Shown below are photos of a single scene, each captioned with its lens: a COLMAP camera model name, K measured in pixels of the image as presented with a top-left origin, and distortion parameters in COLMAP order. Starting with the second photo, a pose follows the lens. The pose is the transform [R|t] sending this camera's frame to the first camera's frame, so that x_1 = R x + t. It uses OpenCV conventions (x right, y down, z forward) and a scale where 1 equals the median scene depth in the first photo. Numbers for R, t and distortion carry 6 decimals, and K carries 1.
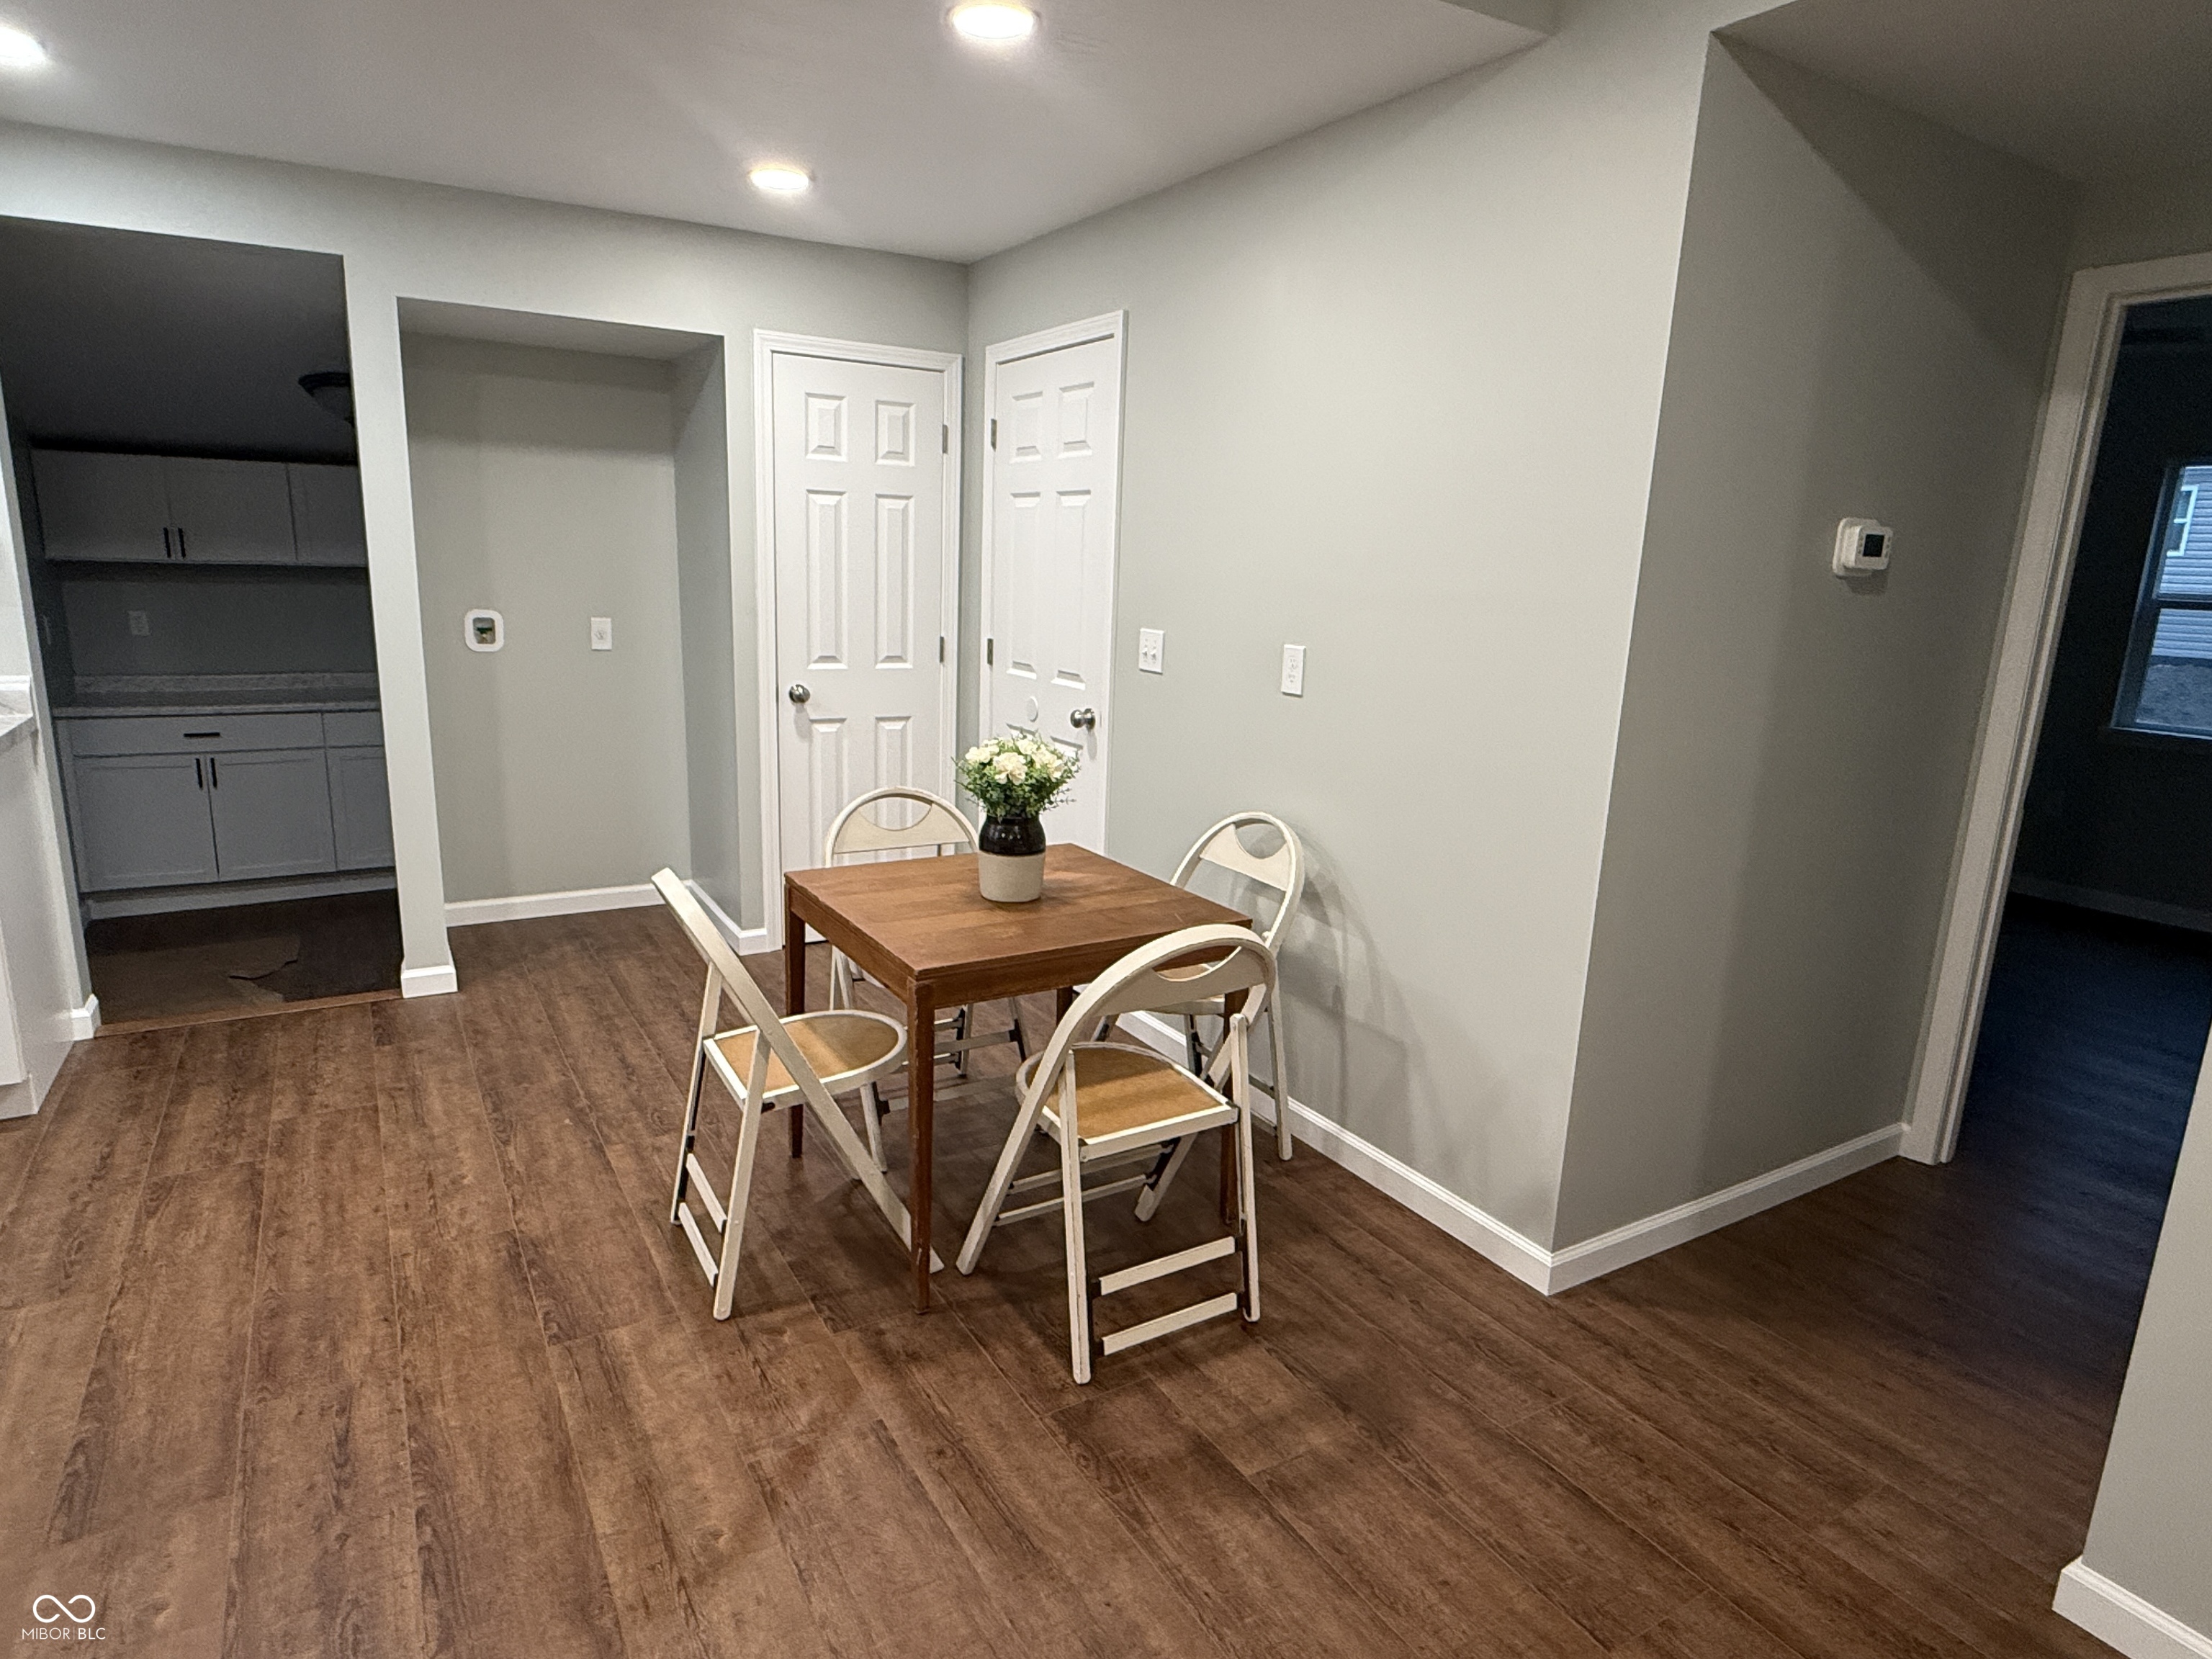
lens RADIAL K [[1245.5, 0, 1104.1], [0, 1245.5, 831.2], [0, 0, 1]] dist [0.003419, -0.001033]
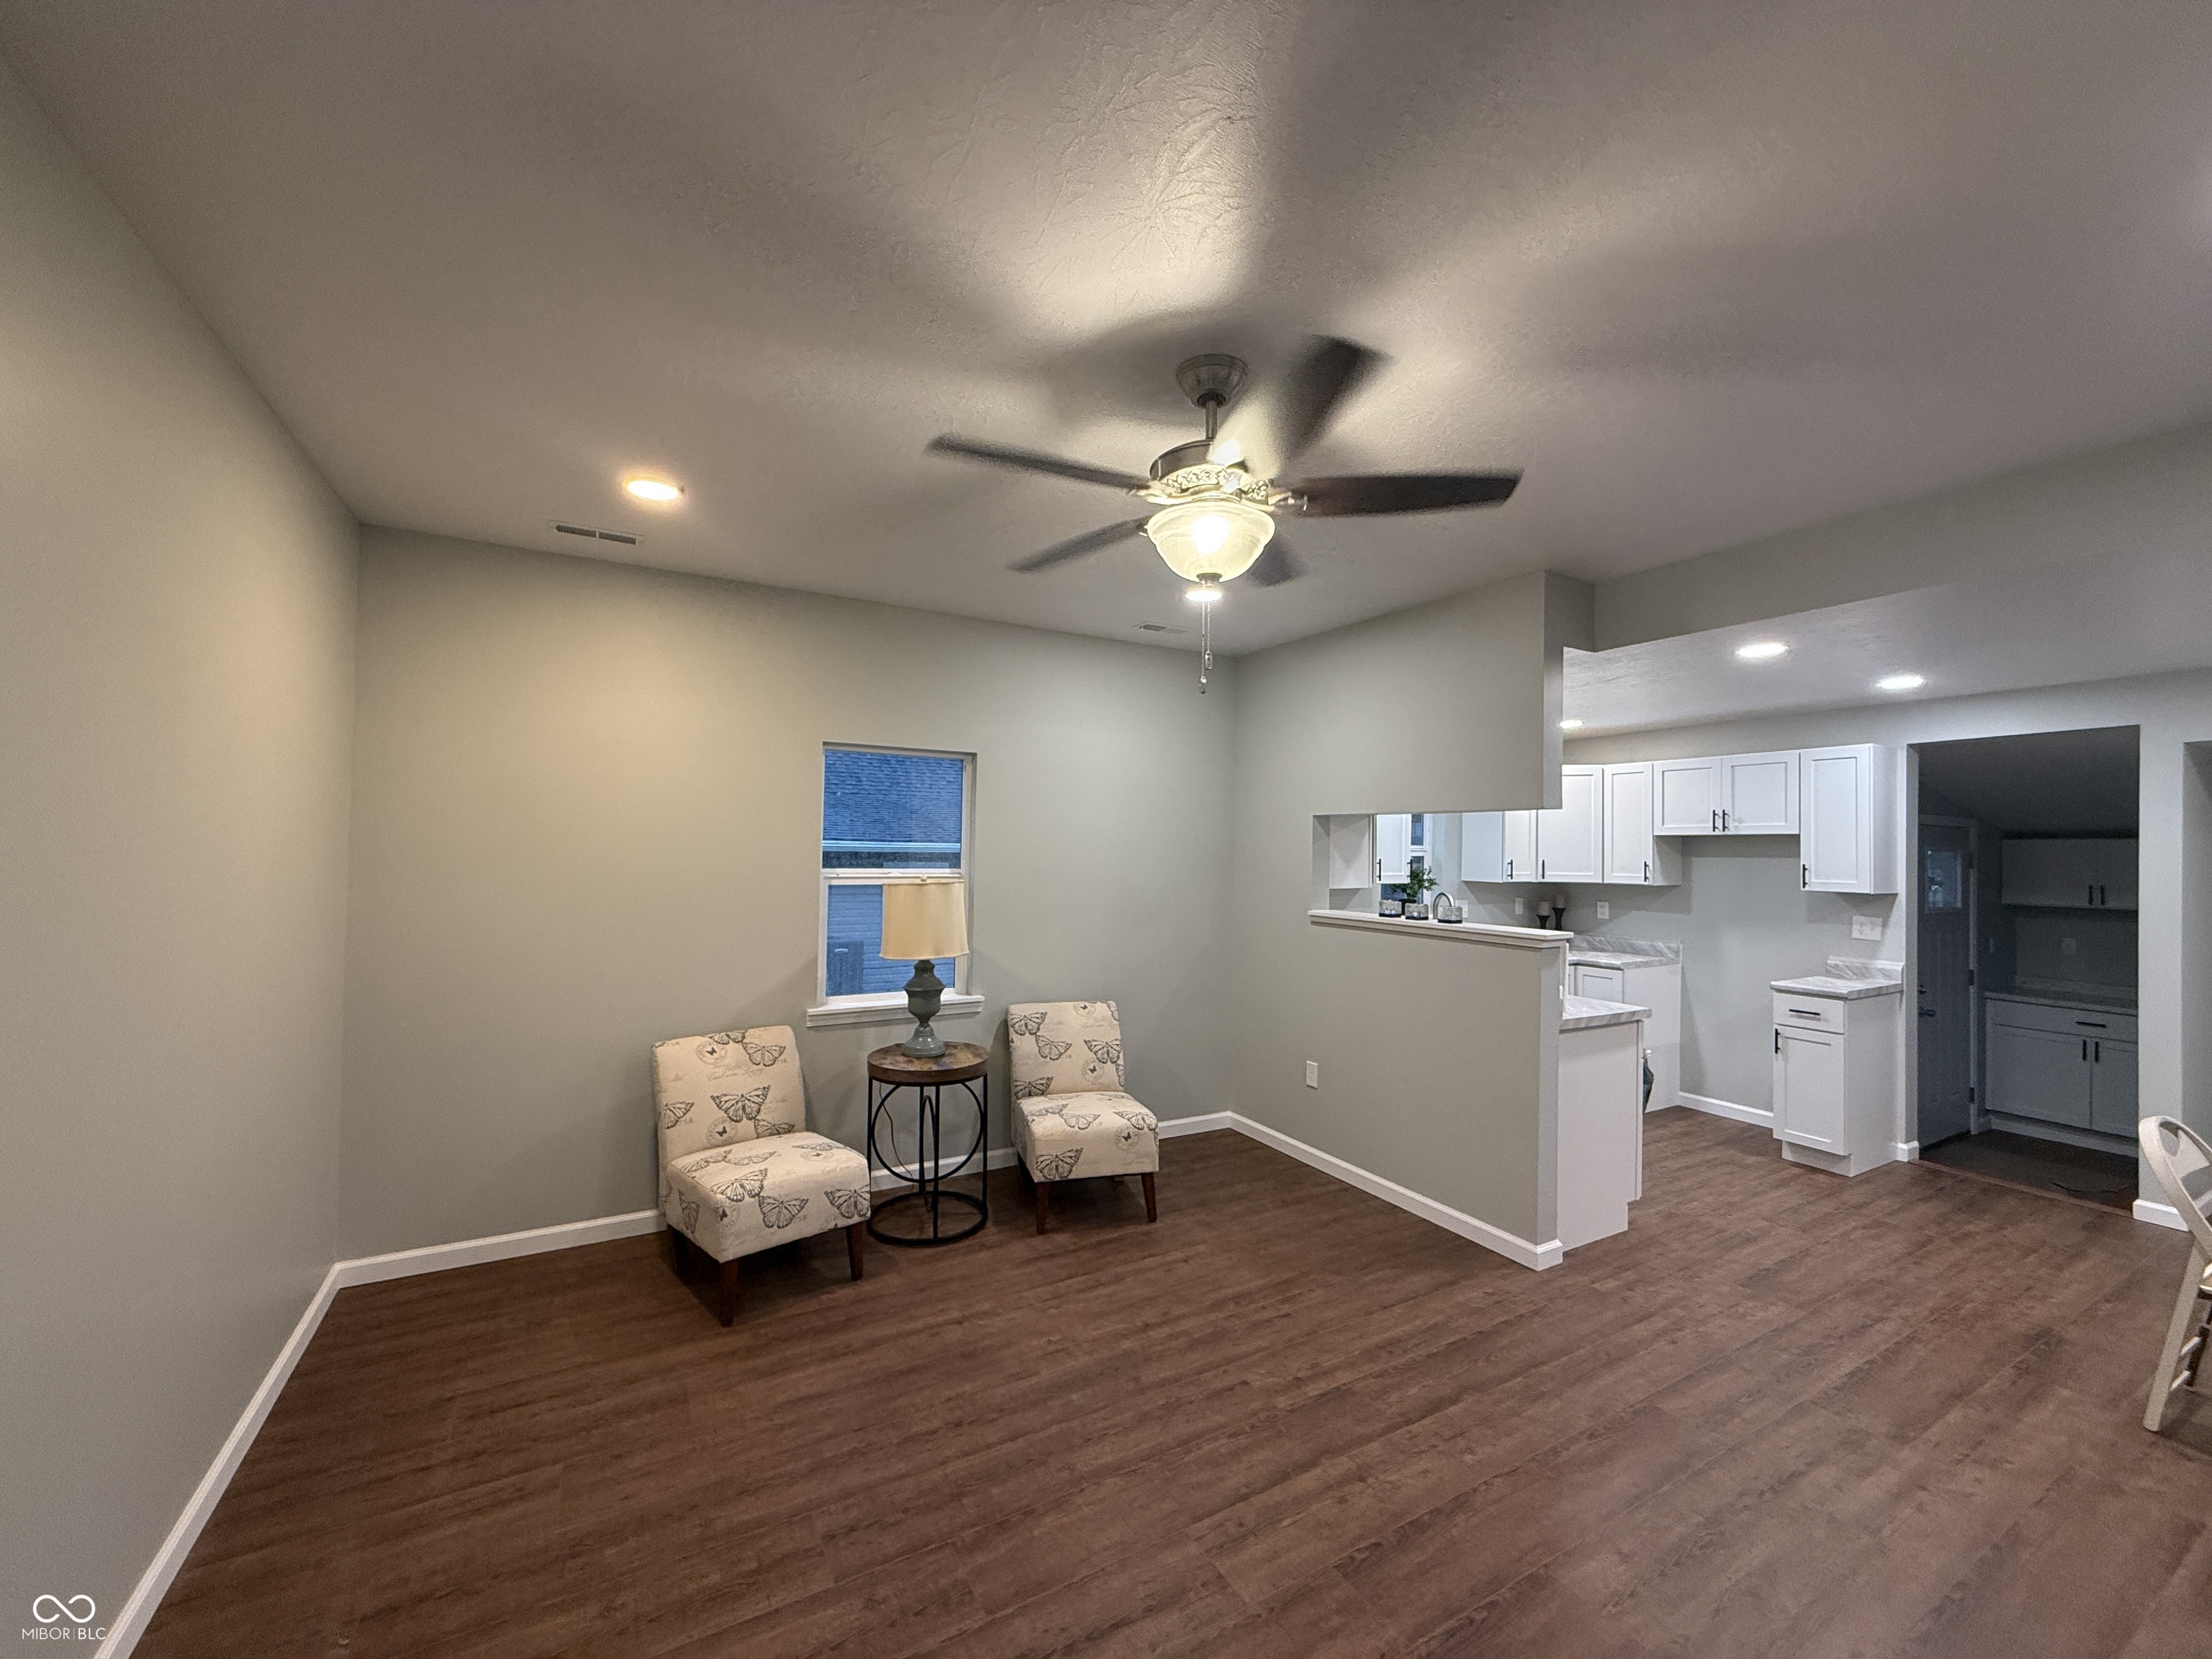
lens RADIAL K [[882.4, 0, 1097.3], [0, 882.4, 835.2], [0, 0, 1]] dist [0.002637, -0.000580]
pose [[-0.024294, -0.045388, -0.998674, 0.712368], [-0.233794, 0.971525, -0.038467, 0.039224], [0.971983, 0.232549, -0.034214, -0.289221]]
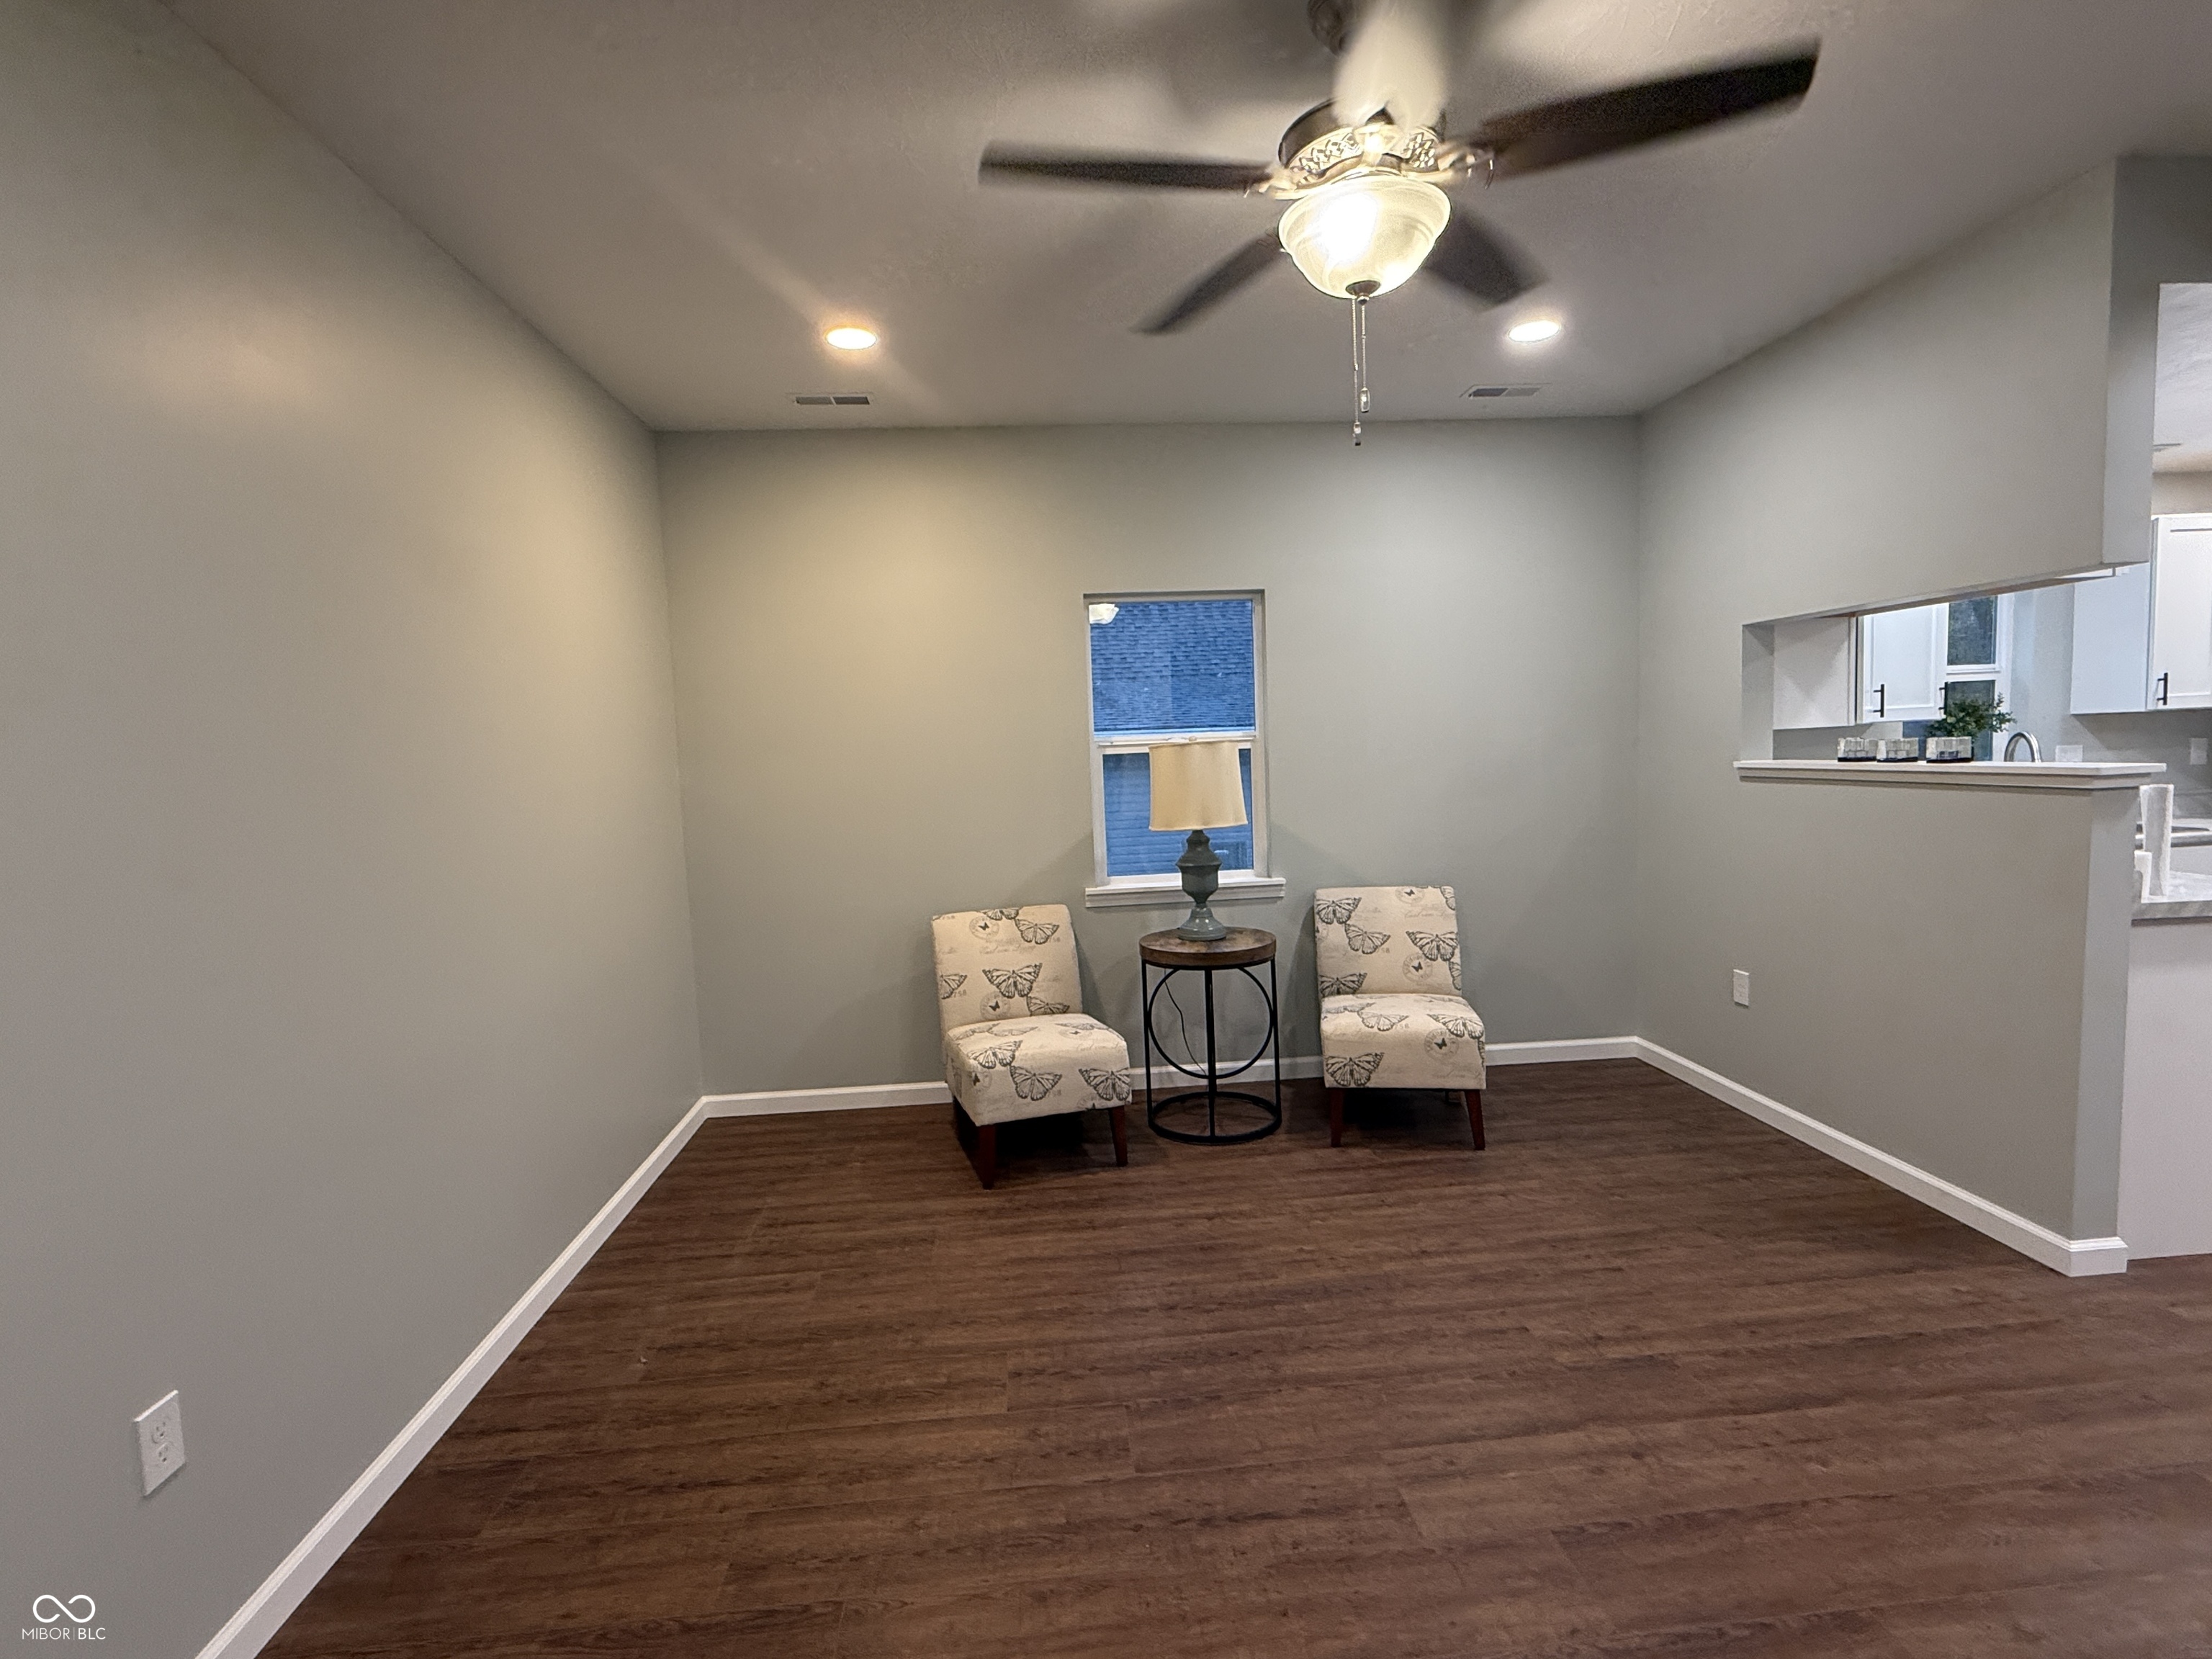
lens RADIAL K [[1058.4, 0, 1098.4], [0, 1058.4, 834.3], [0, 0, 1]] dist [-0.001914, 0.002126]
pose [[-0.448084, 0.061038, -0.891905, 0.686532], [-0.169231, 0.973837, 0.151665, 0.044796], [0.877828, 0.218896, -0.426031, -0.045991]]
